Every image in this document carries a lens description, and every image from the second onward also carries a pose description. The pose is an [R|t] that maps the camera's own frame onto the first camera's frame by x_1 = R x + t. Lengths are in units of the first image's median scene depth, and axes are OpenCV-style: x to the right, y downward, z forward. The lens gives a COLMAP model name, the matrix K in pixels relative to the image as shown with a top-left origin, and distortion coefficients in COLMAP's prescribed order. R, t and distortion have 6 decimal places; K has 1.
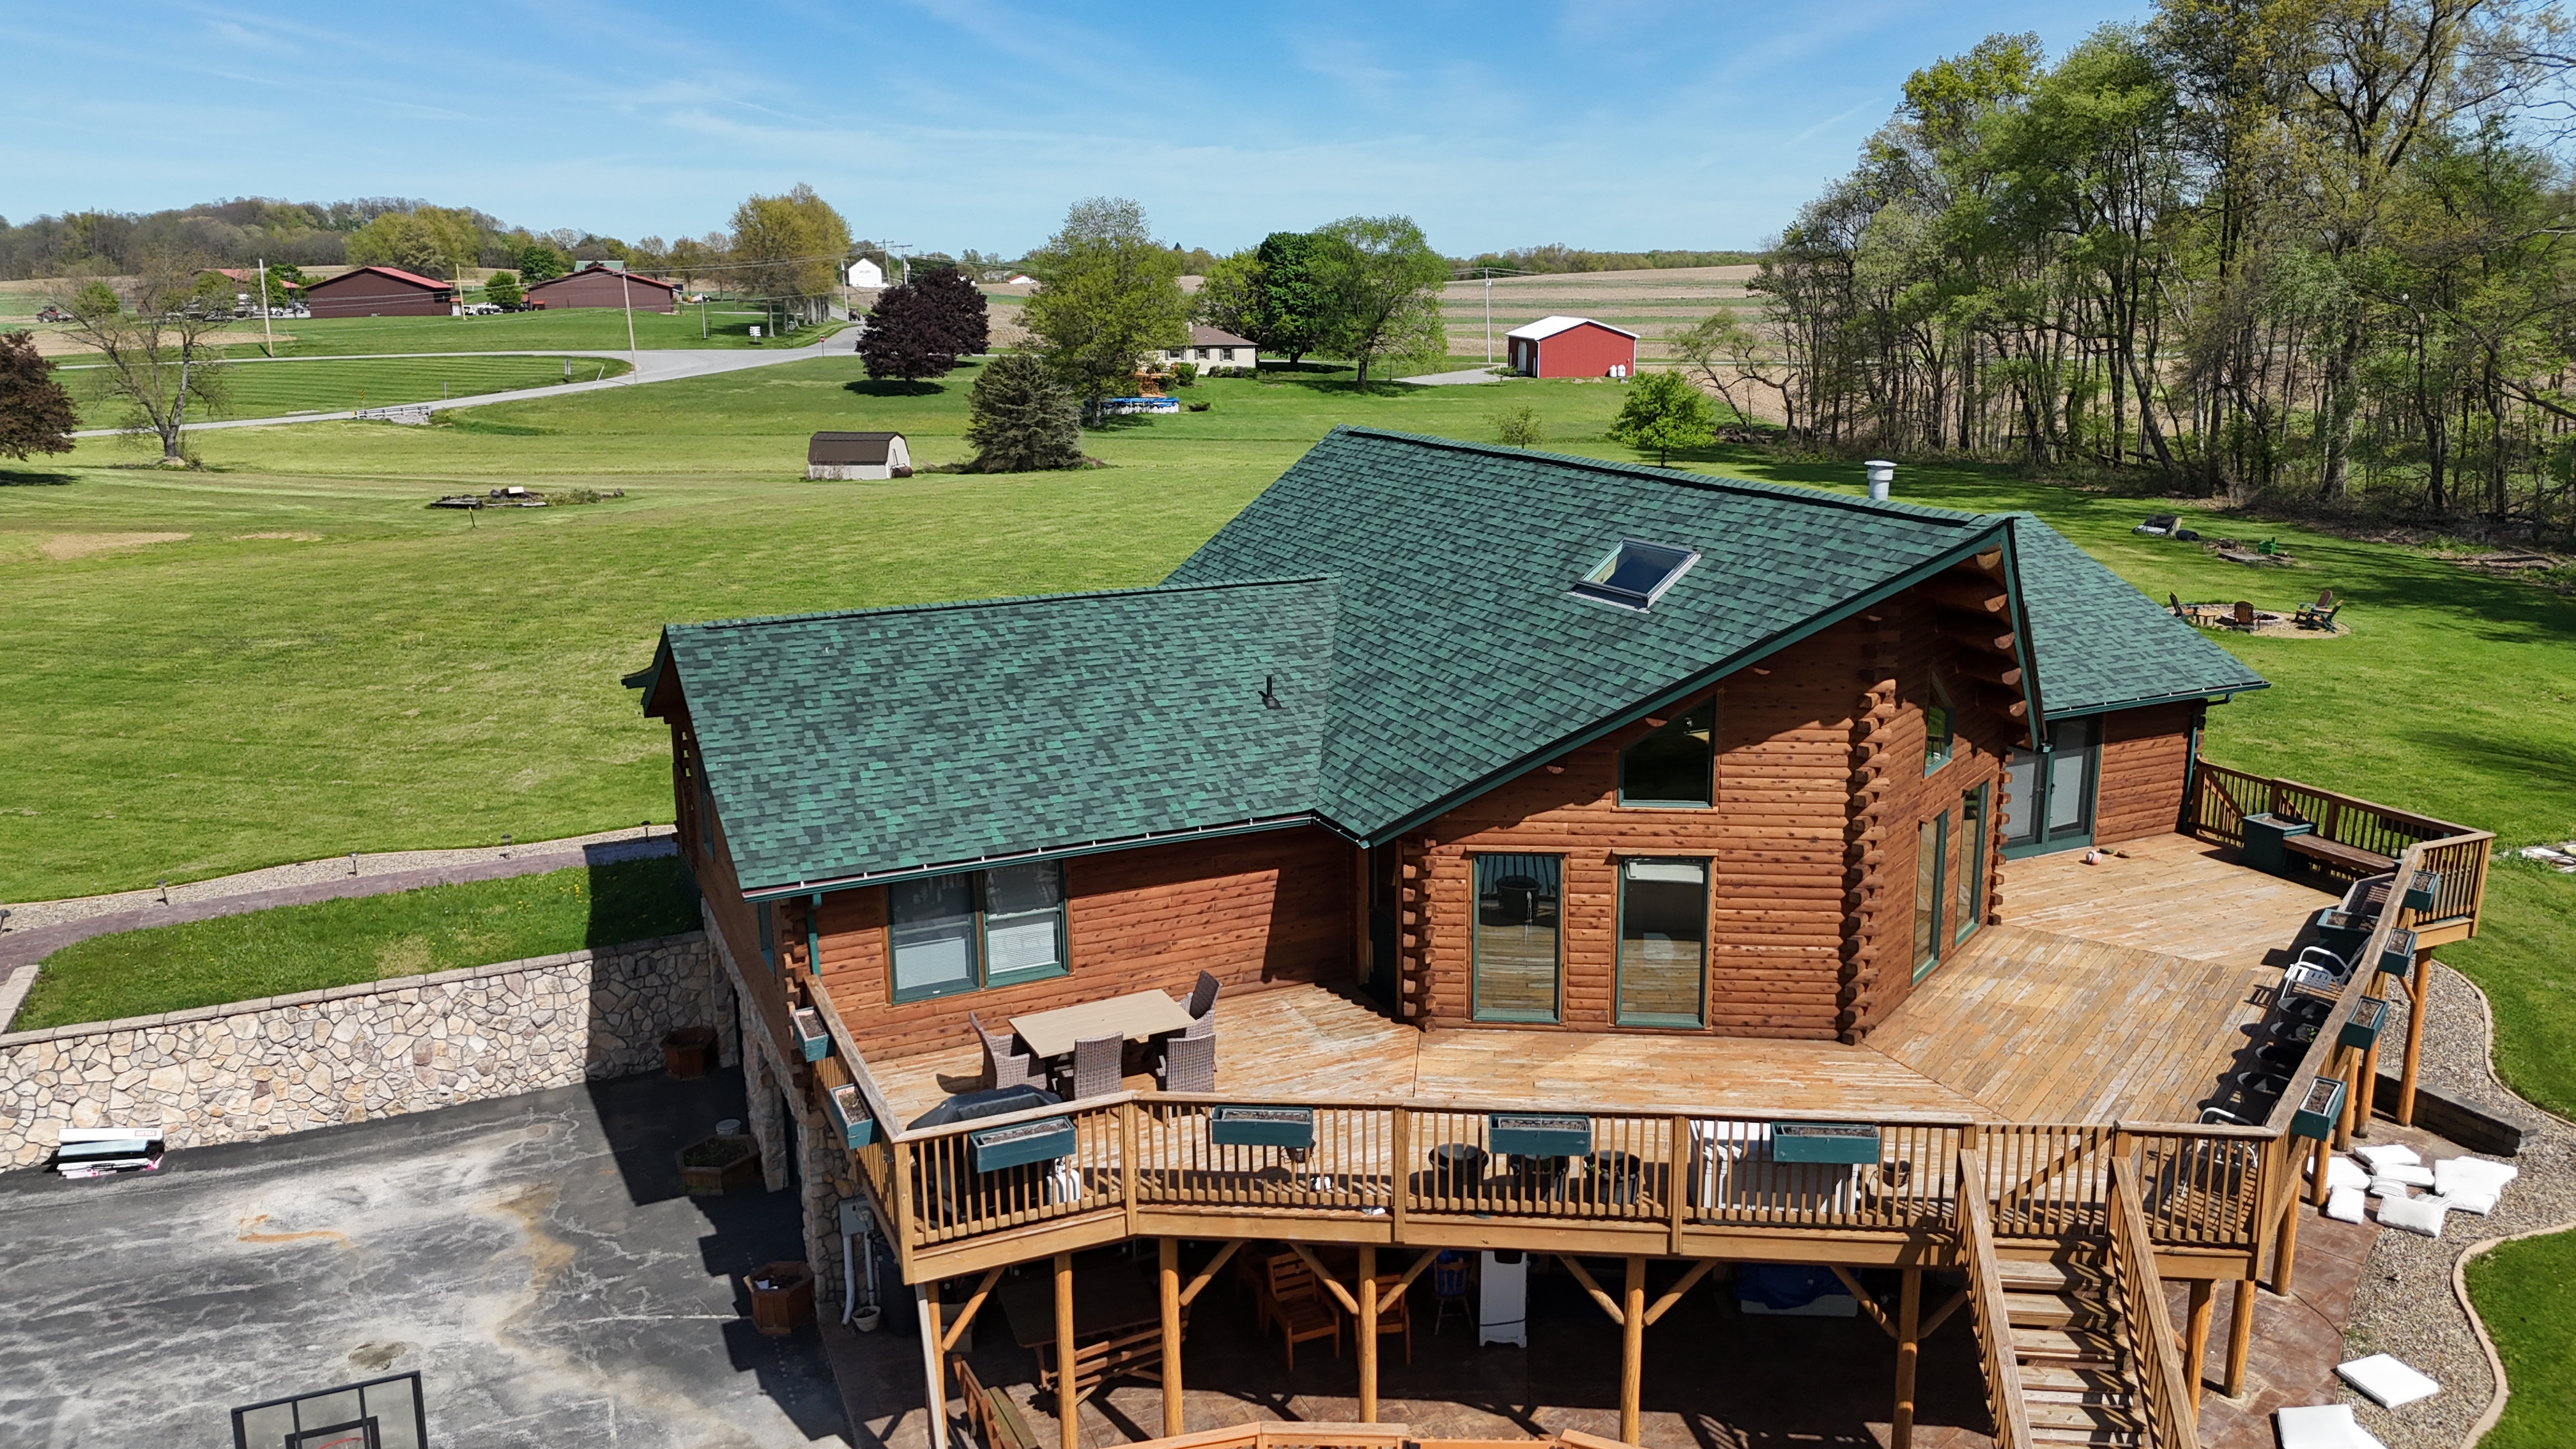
lens RADIAL K [[1912.1, 0, 1288.1], [0, 1912.1, 723.3], [0, 0, 1]] dist [0.065700, -0.061772]
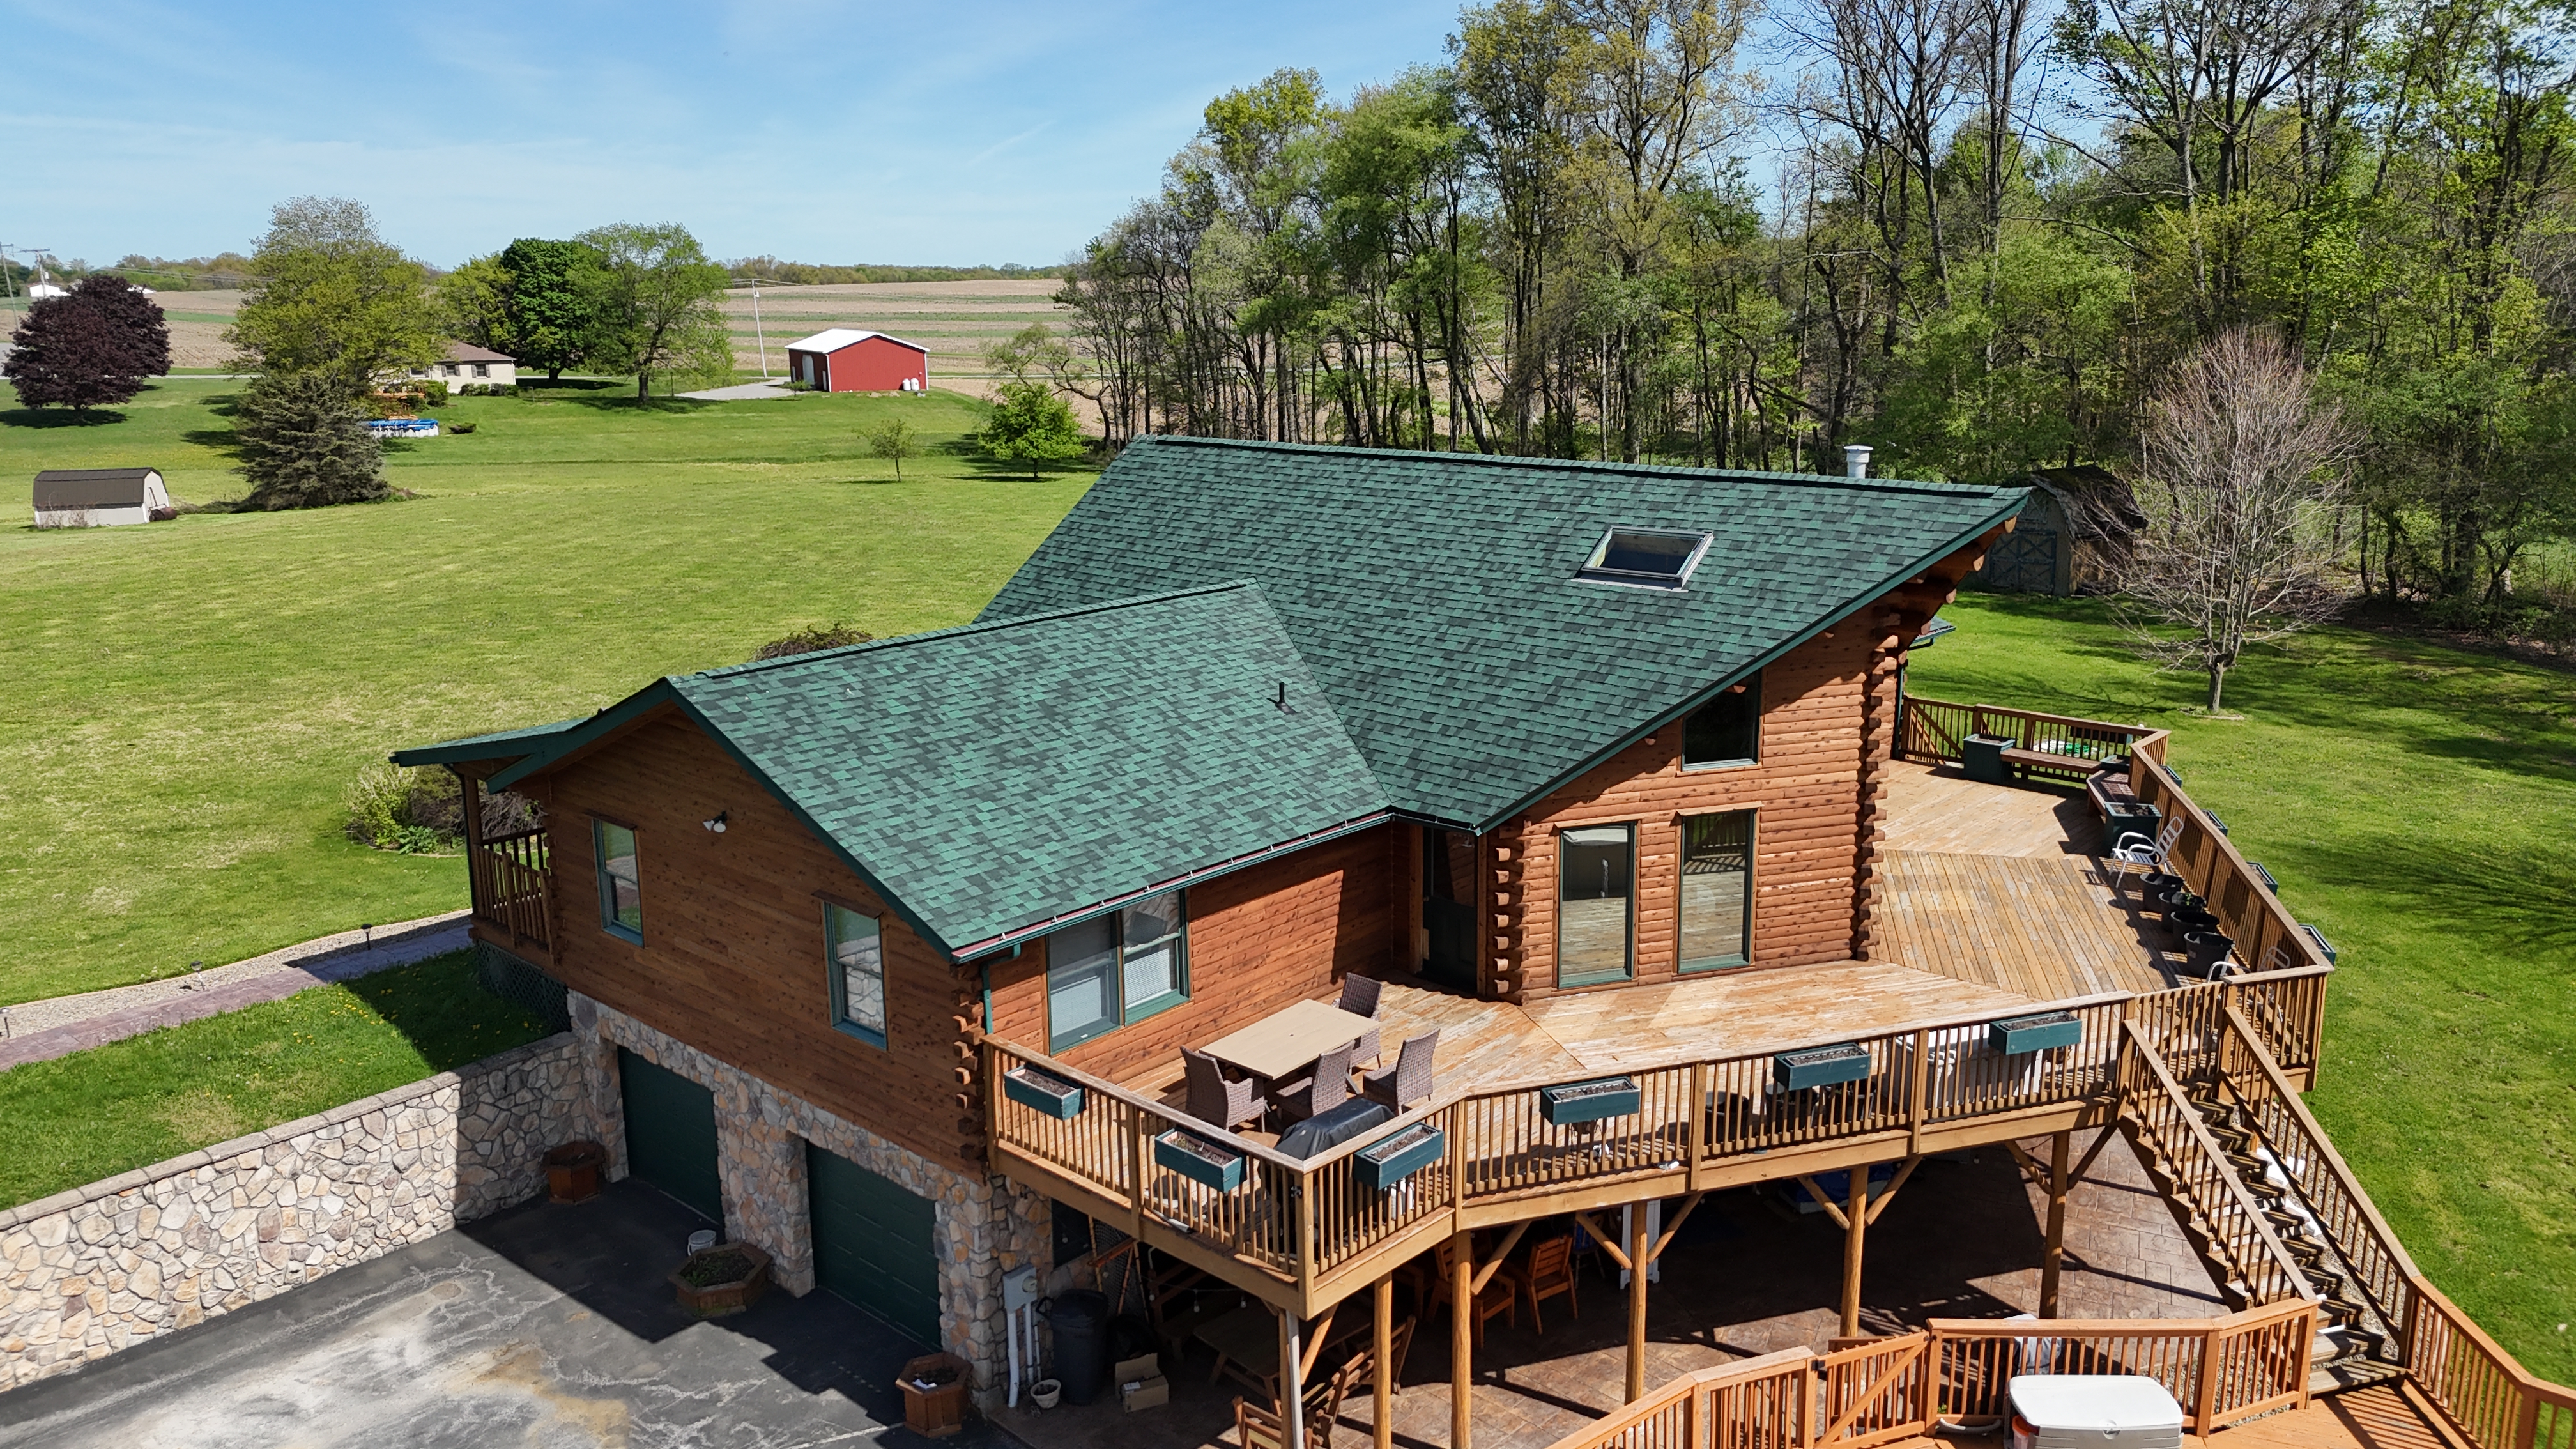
lens RADIAL K [[1912.1, 0, 1305.9], [0, 1912.1, 721.0], [0, 0, 1]] dist [0.065700, -0.061772]
pose [[0.917265, -0.087600, 0.388524, -0.346200], [0.090718, 0.995823, 0.010350, -0.011968], [-0.387808, 0.025752, 0.921380, 0.063427]]
